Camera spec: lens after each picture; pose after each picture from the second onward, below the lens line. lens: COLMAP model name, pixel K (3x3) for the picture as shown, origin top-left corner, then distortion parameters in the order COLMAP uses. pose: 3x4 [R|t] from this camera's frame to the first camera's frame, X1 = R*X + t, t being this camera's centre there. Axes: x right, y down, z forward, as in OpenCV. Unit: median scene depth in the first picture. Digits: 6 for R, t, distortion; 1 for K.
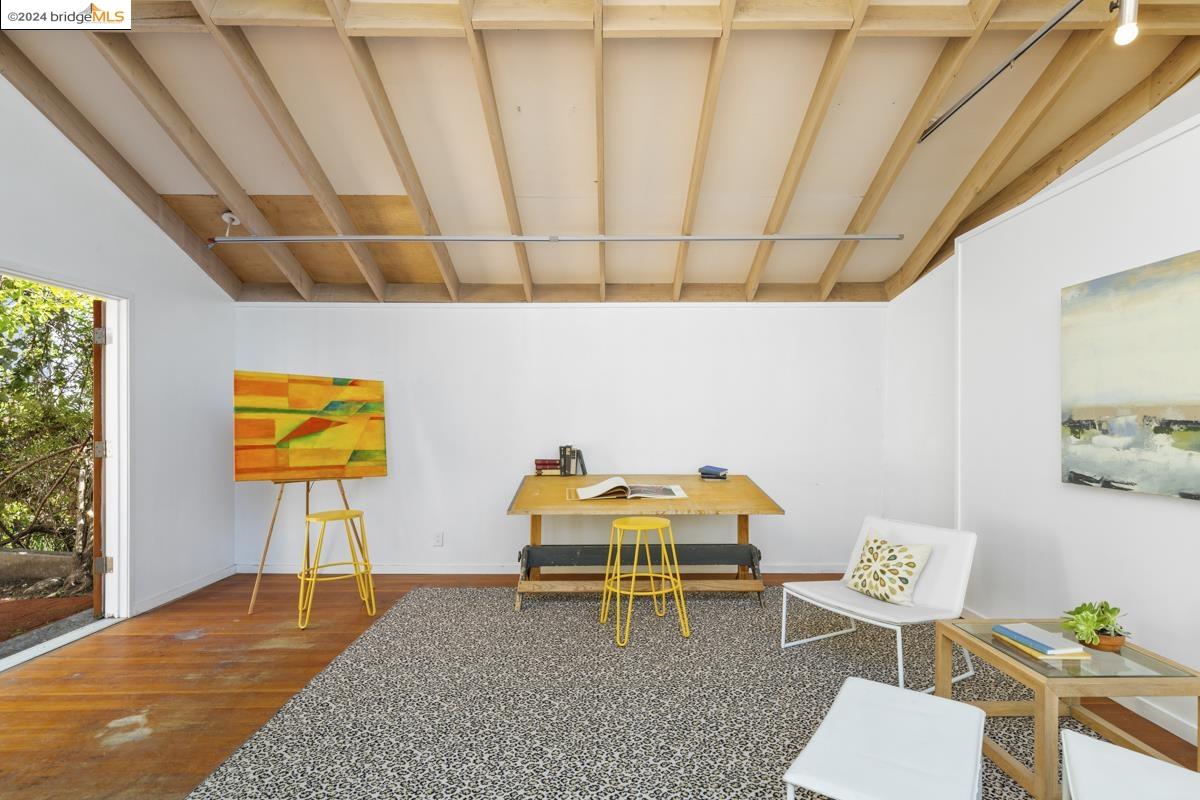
lens RADIAL K [[563.9, 0, 601.6], [0, 563.9, 419.6], [0, 0, 1]] dist [0.005734, 0.000007]
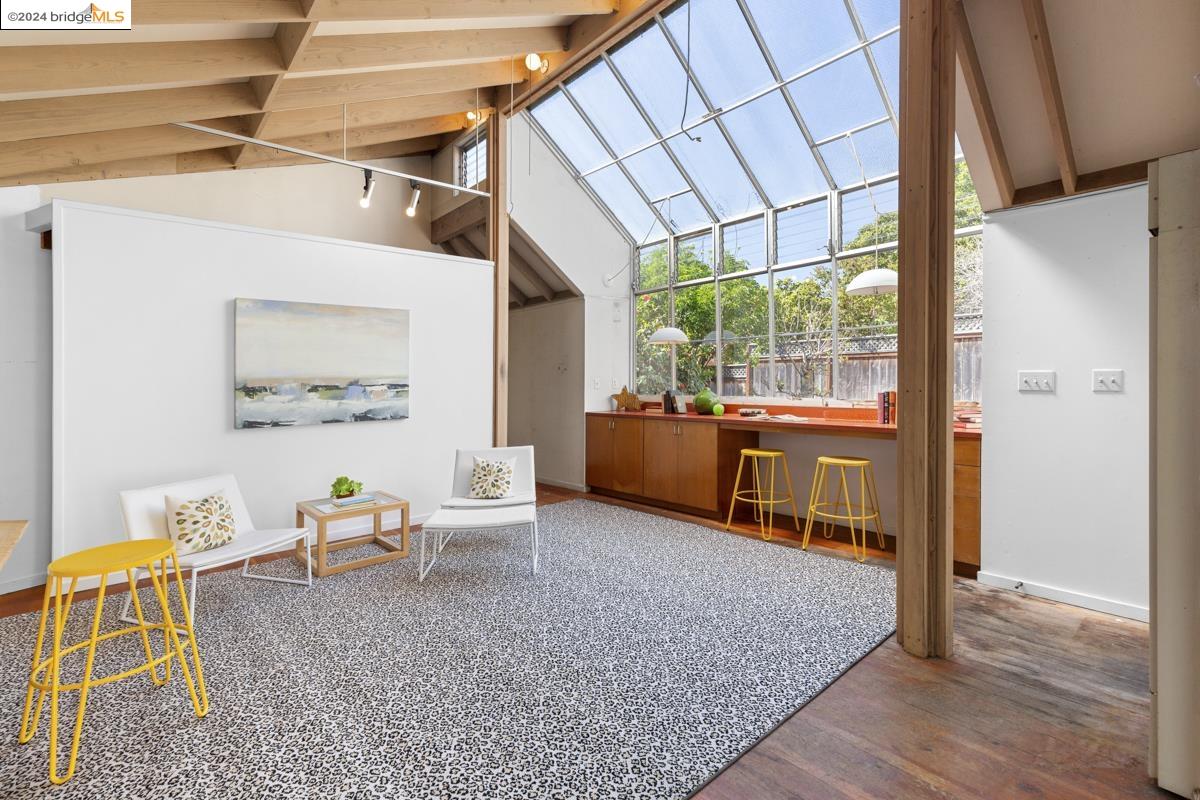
lens RADIAL K [[541.4, 0, 604.0], [0, 541.4, 359.6], [0, 0, 1]] dist [0.002161, -0.000170]
pose [[-0.640549, 0.039870, 0.766882, -0.657661], [0.021052, 0.999188, -0.034364, -0.001605], [-0.767629, -0.005867, -0.640868, 0.861196]]
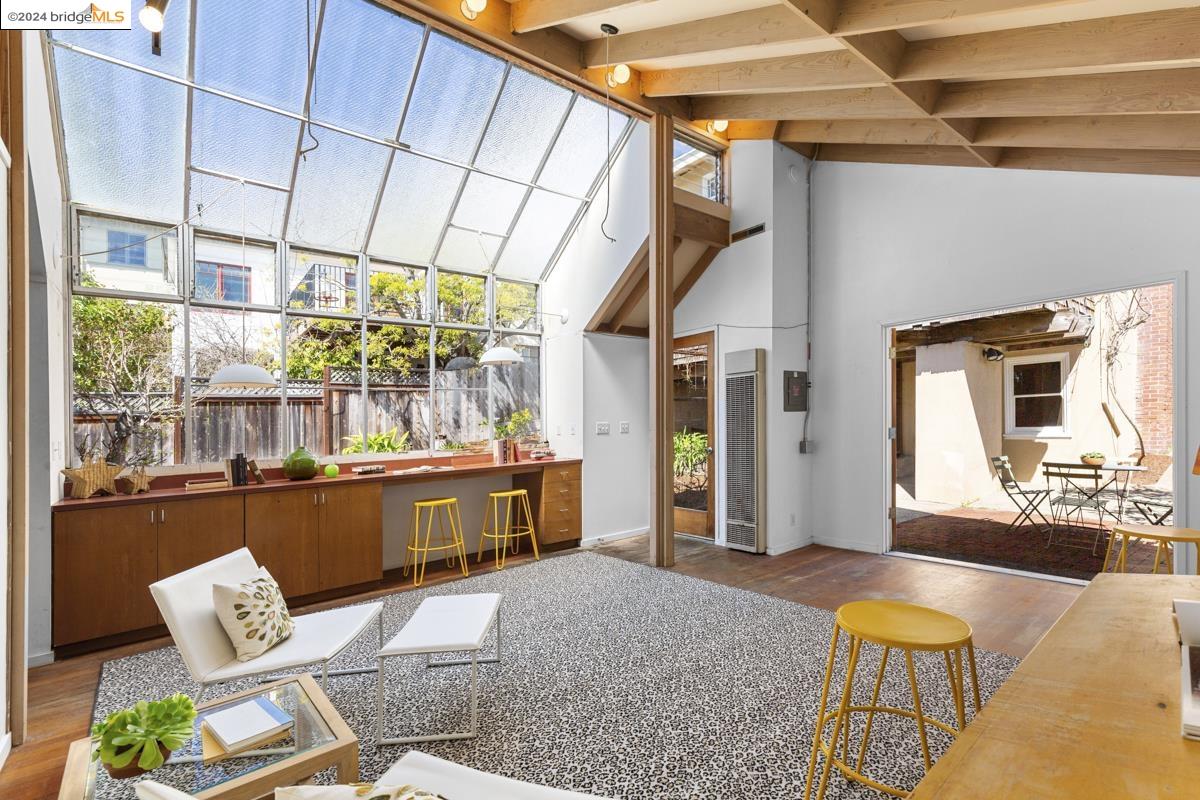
lens RADIAL K [[553.3, 0, 607.1], [0, 553.3, 468.4], [0, 0, 1]] dist [-0.000417, -0.000178]
pose [[-0.784125, 0.077407, -0.615756, 0.488253], [0.033651, 0.996034, 0.082359, 0.000867], [0.619690, 0.043859, -0.783621, 1.058716]]
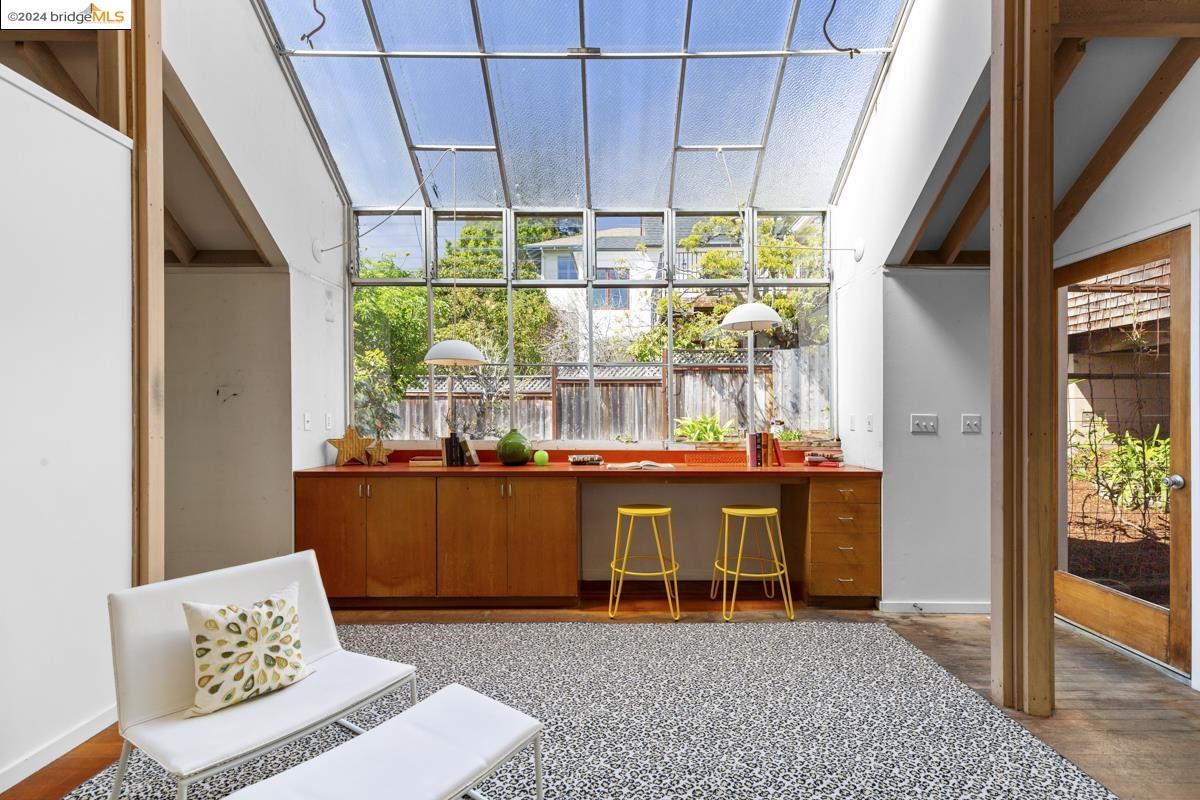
lens RADIAL K [[544.1, 0, 600.5], [0, 544.1, 408.5], [0, 0, 1]] dist [0.003792, 0.000334]
pose [[-0.999762, -0.001114, 0.021807, 0.088230], [-0.001262, 0.999976, -0.006772, -0.002483], [-0.021799, -0.006798, -0.999739, 0.783970]]
